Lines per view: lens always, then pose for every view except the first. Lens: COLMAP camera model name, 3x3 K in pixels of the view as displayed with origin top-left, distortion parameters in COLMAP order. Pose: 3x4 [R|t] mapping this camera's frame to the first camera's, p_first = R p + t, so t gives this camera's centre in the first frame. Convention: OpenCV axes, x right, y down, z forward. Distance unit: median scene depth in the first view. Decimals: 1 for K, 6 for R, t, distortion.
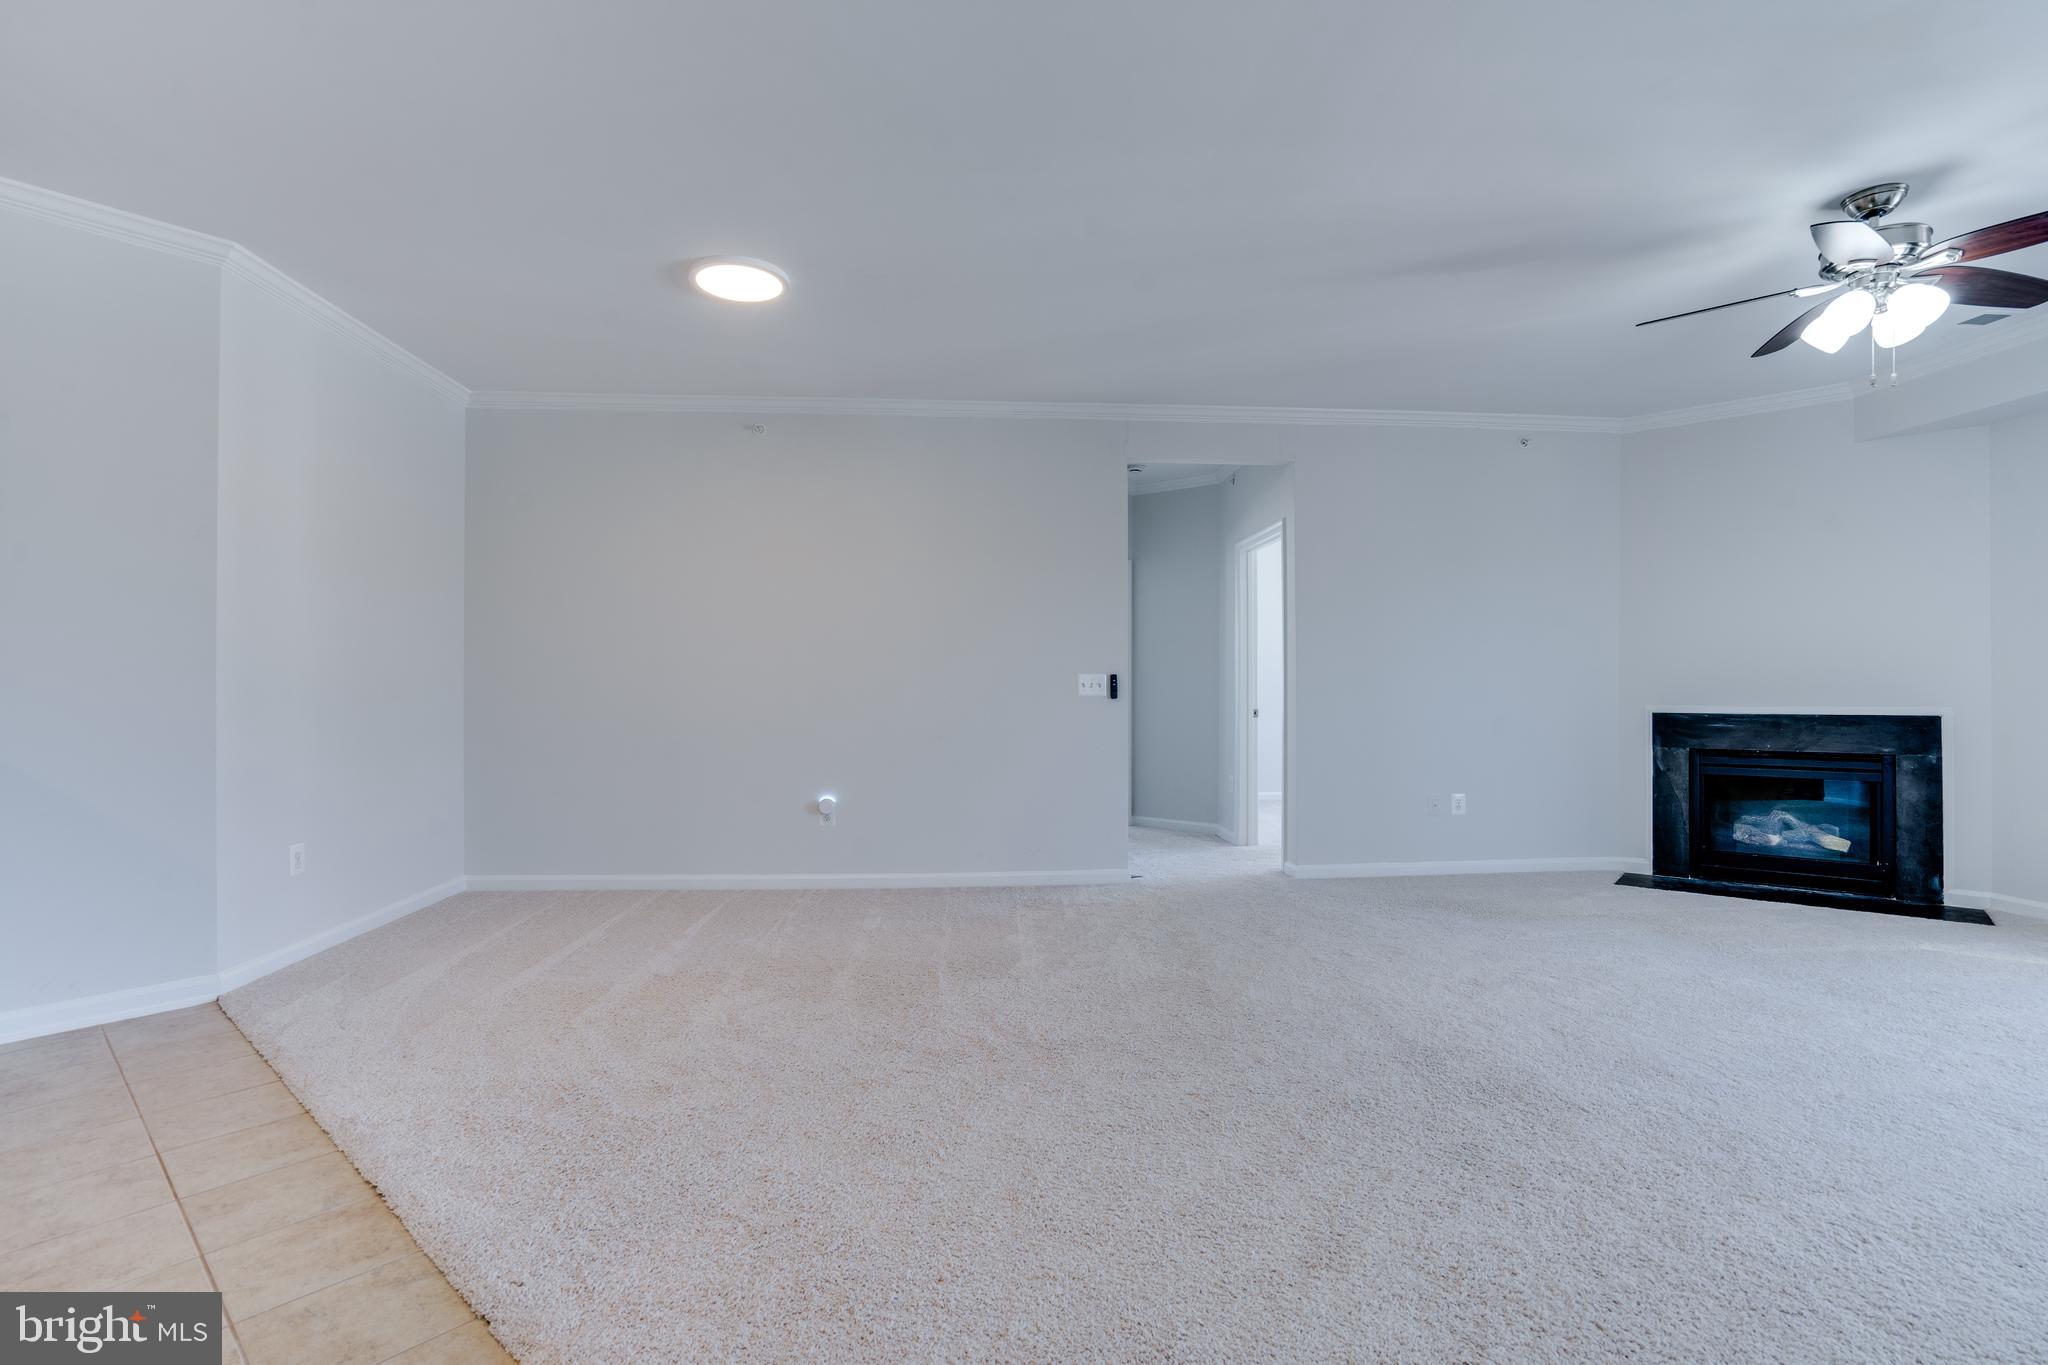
lens RADIAL K [[940.2, 0, 1026.0], [0, 940.2, 684.2], [0, 0, 1]] dist [-0.048374, 0.022031]
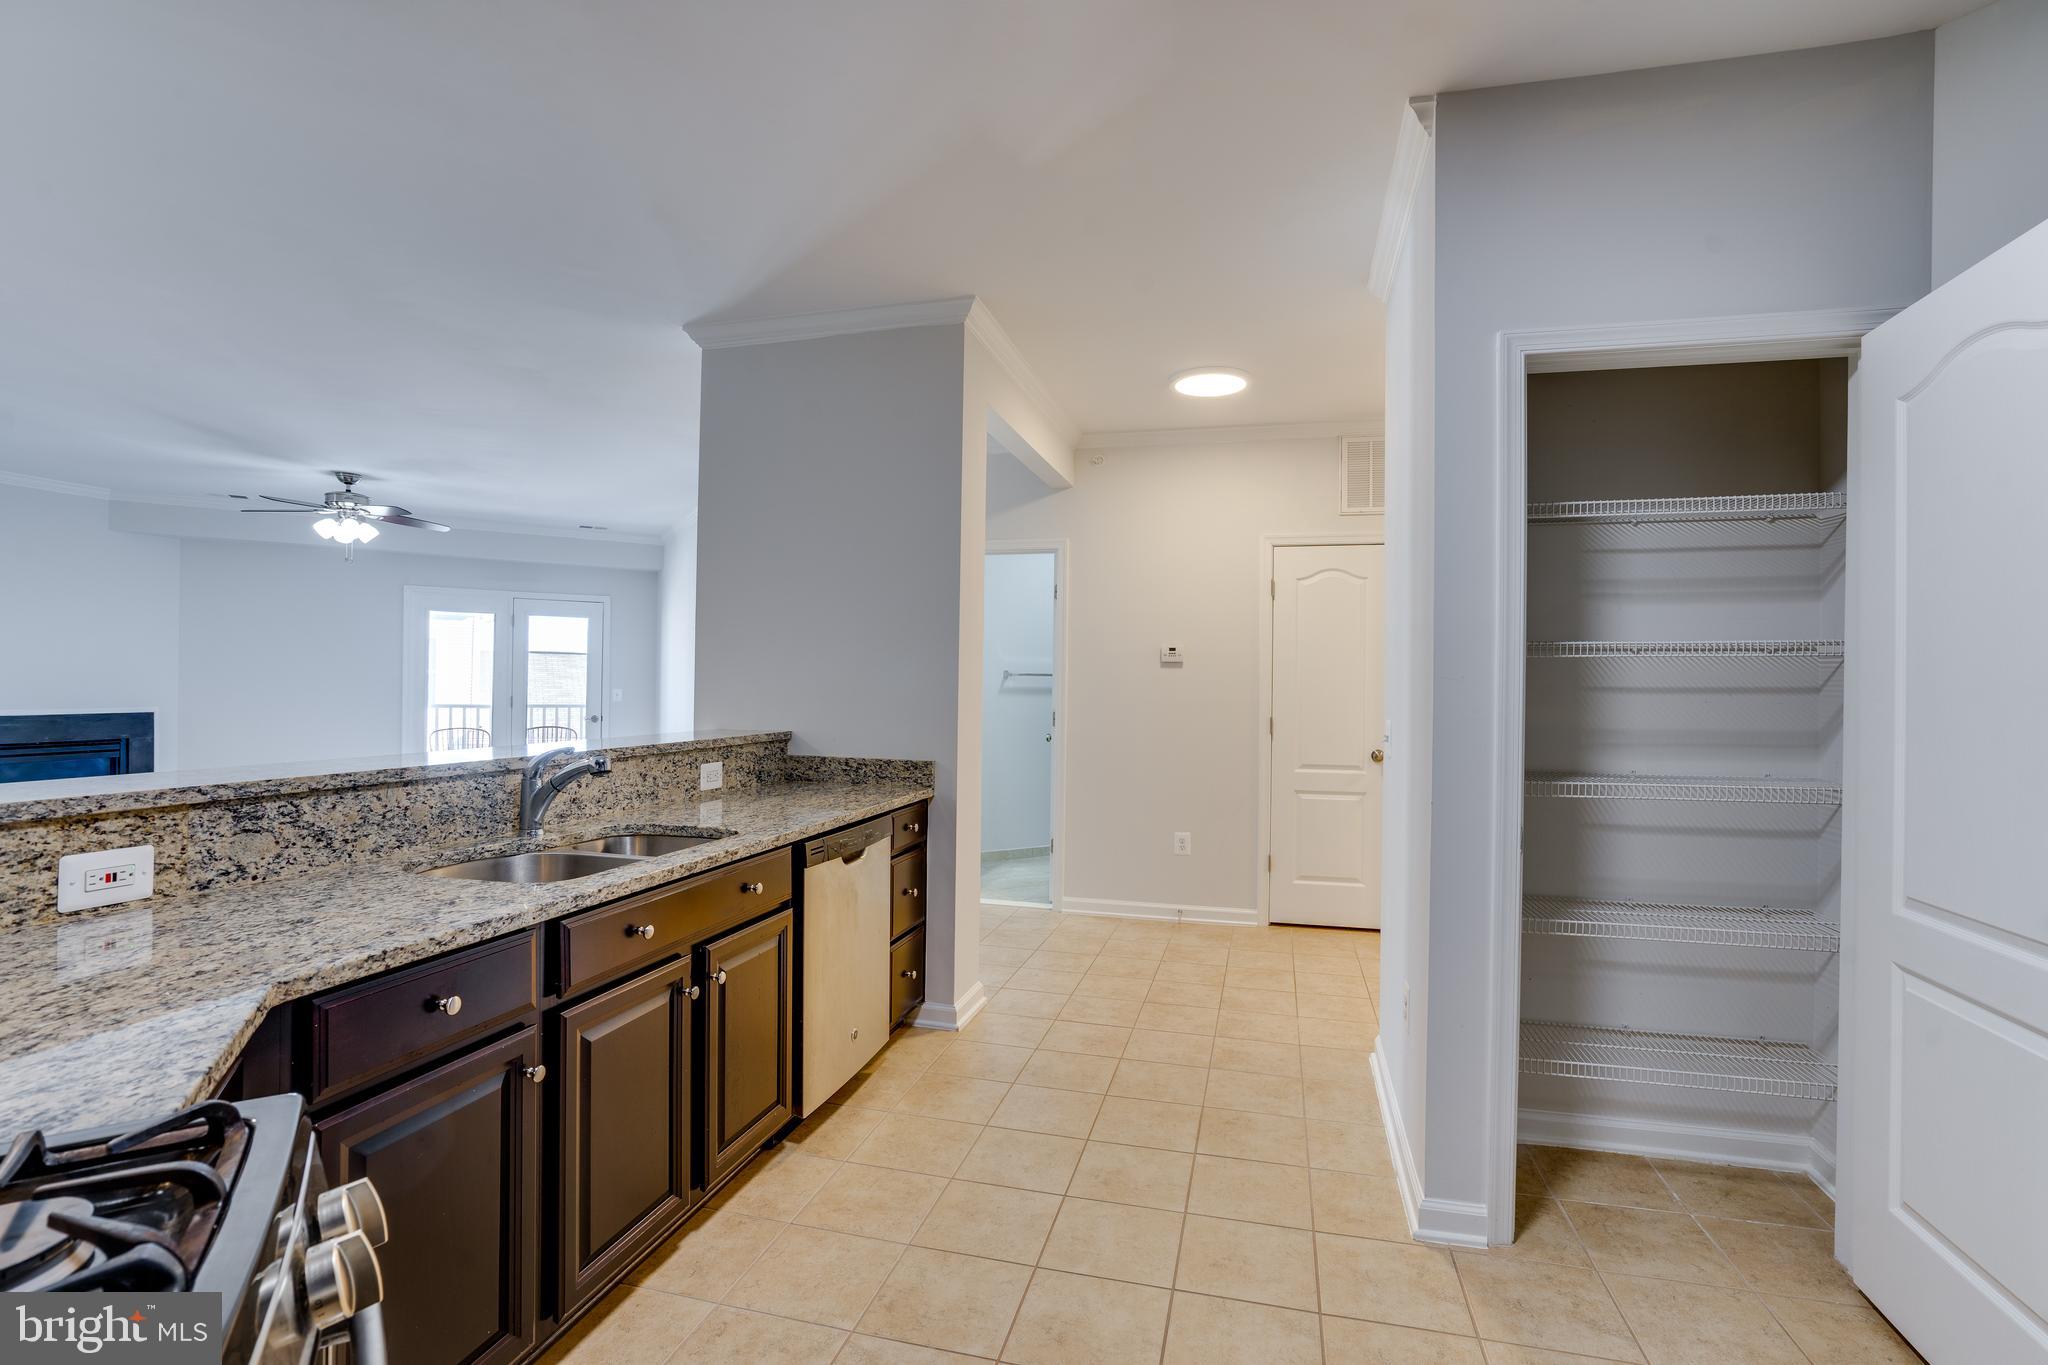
lens RADIAL K [[939.1, 0, 1030.8], [0, 939.1, 684.1], [0, 0, 1]] dist [-0.034397, 0.015499]
pose [[-0.440210, -0.003905, 0.897886, -1.044957], [-0.016050, 0.999865, -0.003520, -0.031315], [-0.897751, -0.015960, -0.440214, 0.294592]]
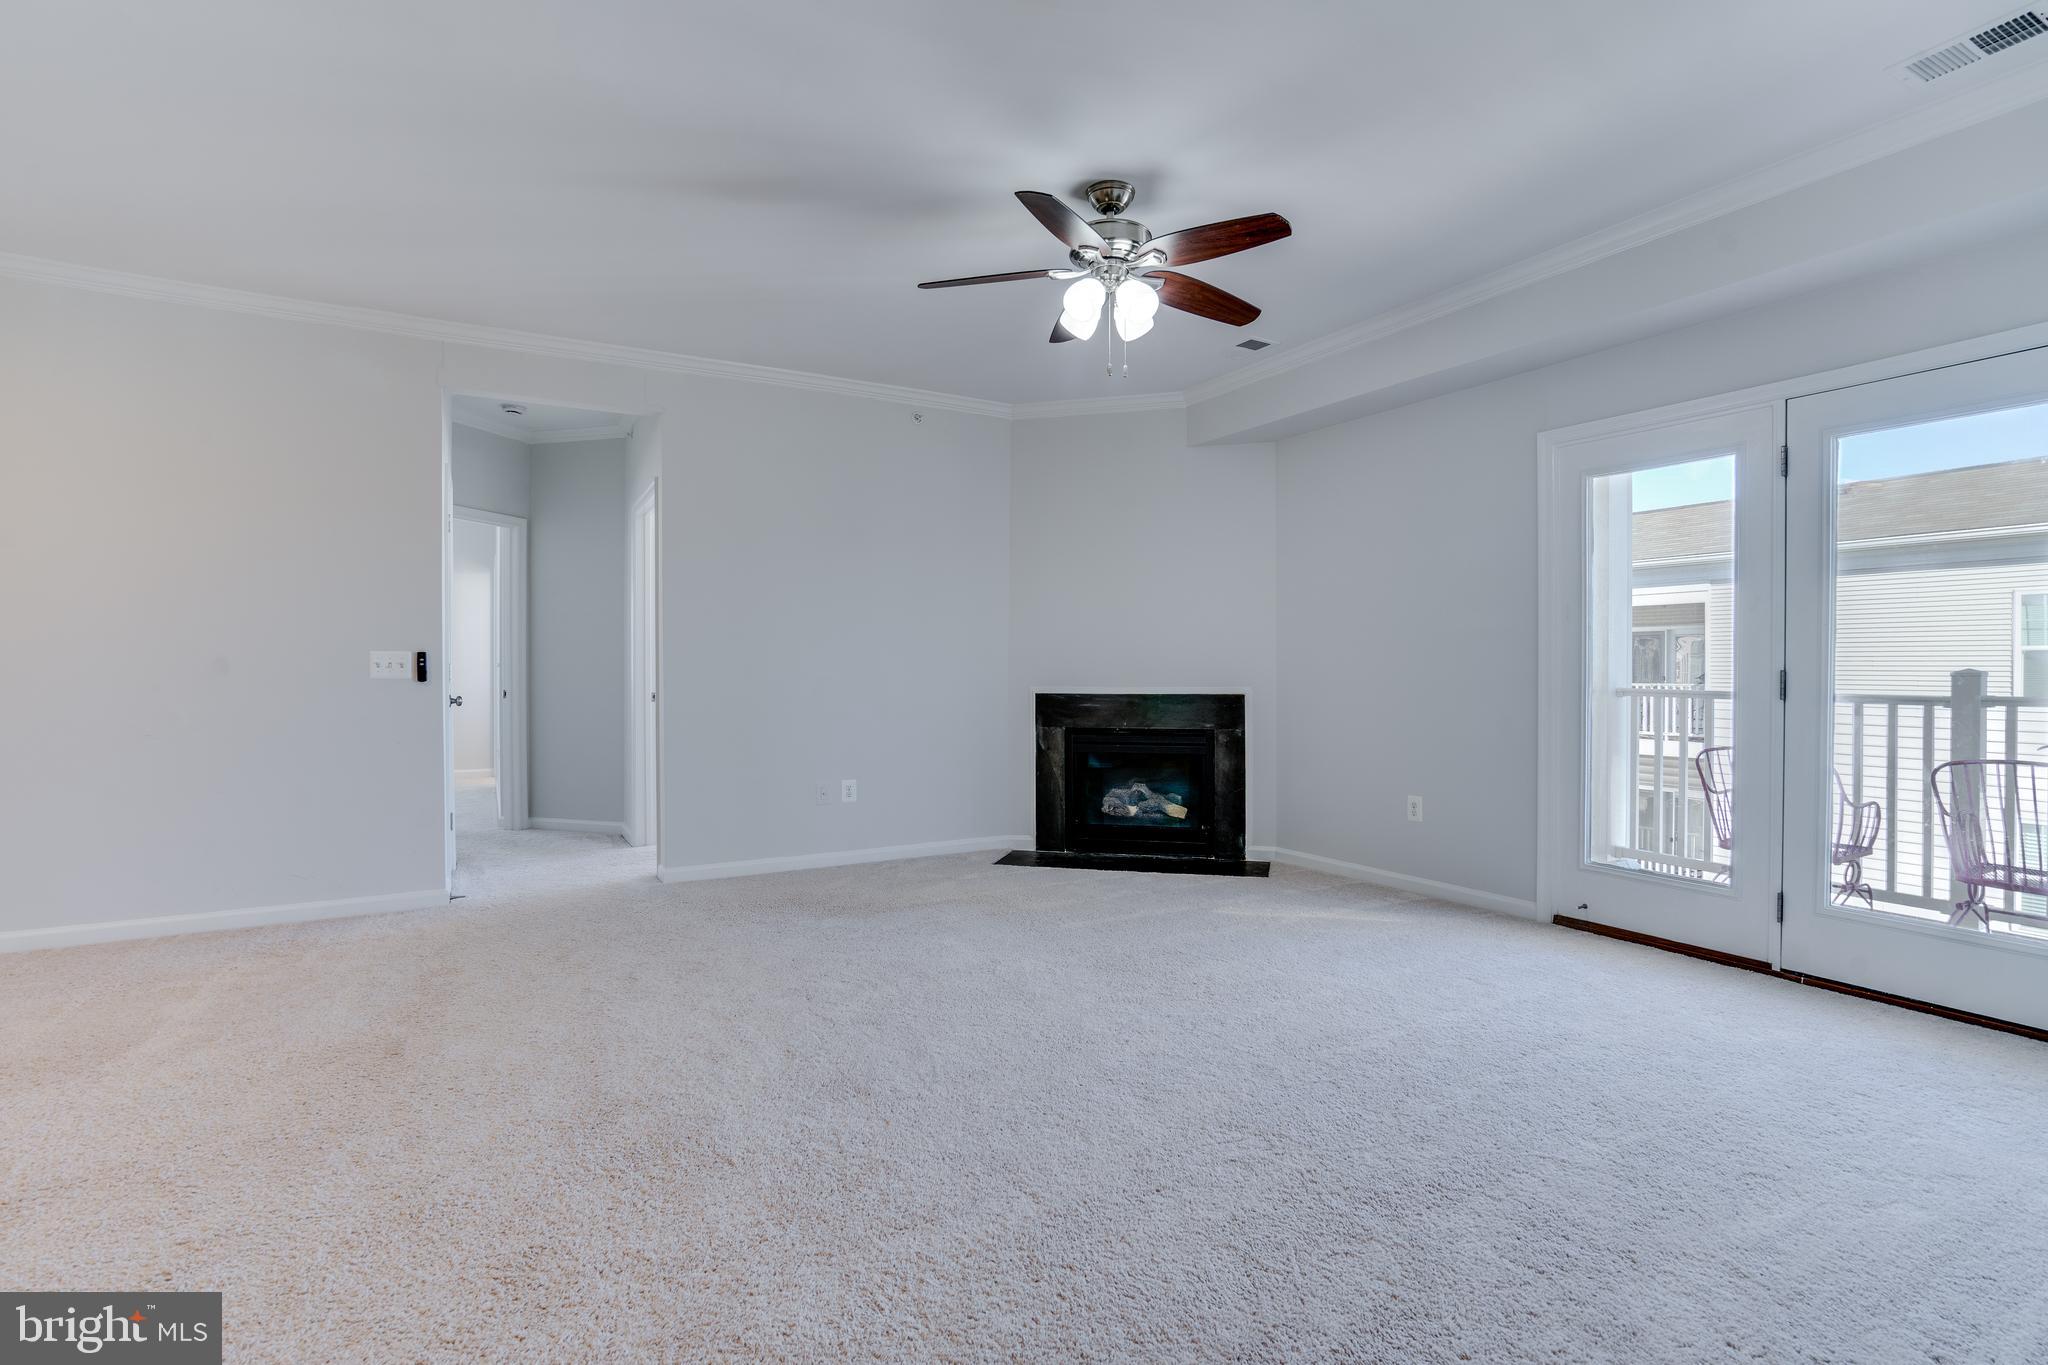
lens RADIAL K [[950.9, 0, 1030.2], [0, 950.9, 676.0], [0, 0, 1]] dist [-0.048369, 0.021143]
pose [[0.903478, -0.001437, 0.428632, 0.231422], [-0.003597, 0.999934, 0.010933, -0.000369], [-0.428619, -0.011419, 0.903413, 0.046740]]
